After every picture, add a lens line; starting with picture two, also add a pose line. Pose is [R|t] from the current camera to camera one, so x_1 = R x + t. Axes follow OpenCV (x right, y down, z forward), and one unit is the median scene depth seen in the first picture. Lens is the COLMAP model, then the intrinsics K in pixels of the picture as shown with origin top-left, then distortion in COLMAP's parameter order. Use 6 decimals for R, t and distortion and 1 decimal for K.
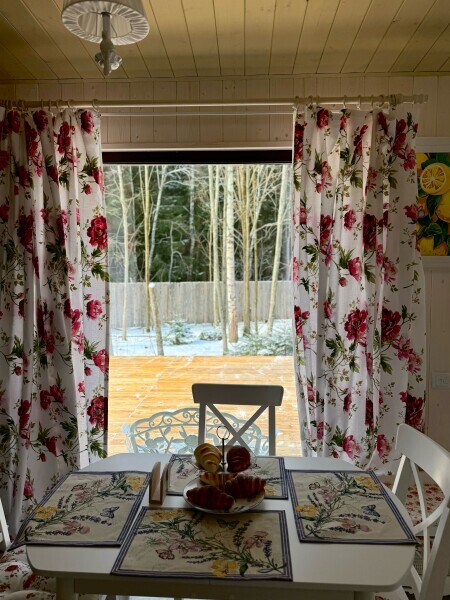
lens RADIAL K [[422.3, 0, 222.6], [0, 422.3, 289.8], [0, 0, 1]] dist [0.090909, -0.096530]
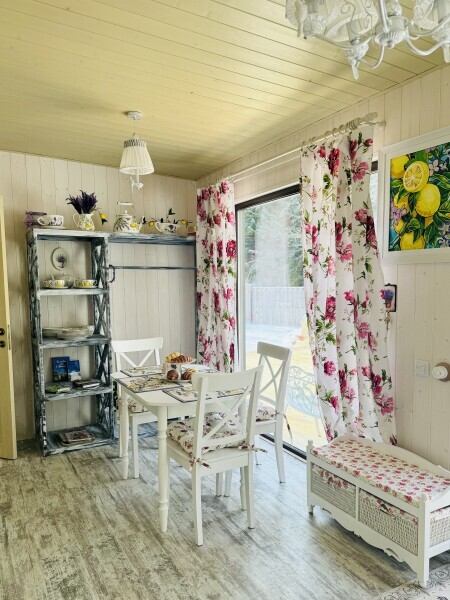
lens RADIAL K [[411.6, 0, 227.8], [0, 411.6, 304.1], [0, 0, 1]] dist [0.103483, -0.224144]
pose [[0.556224, 0.041107, -0.830015, 1.122128], [-0.010966, 0.999052, 0.042130, 0.017590], [0.830960, -0.014332, 0.556148, 0.042696]]
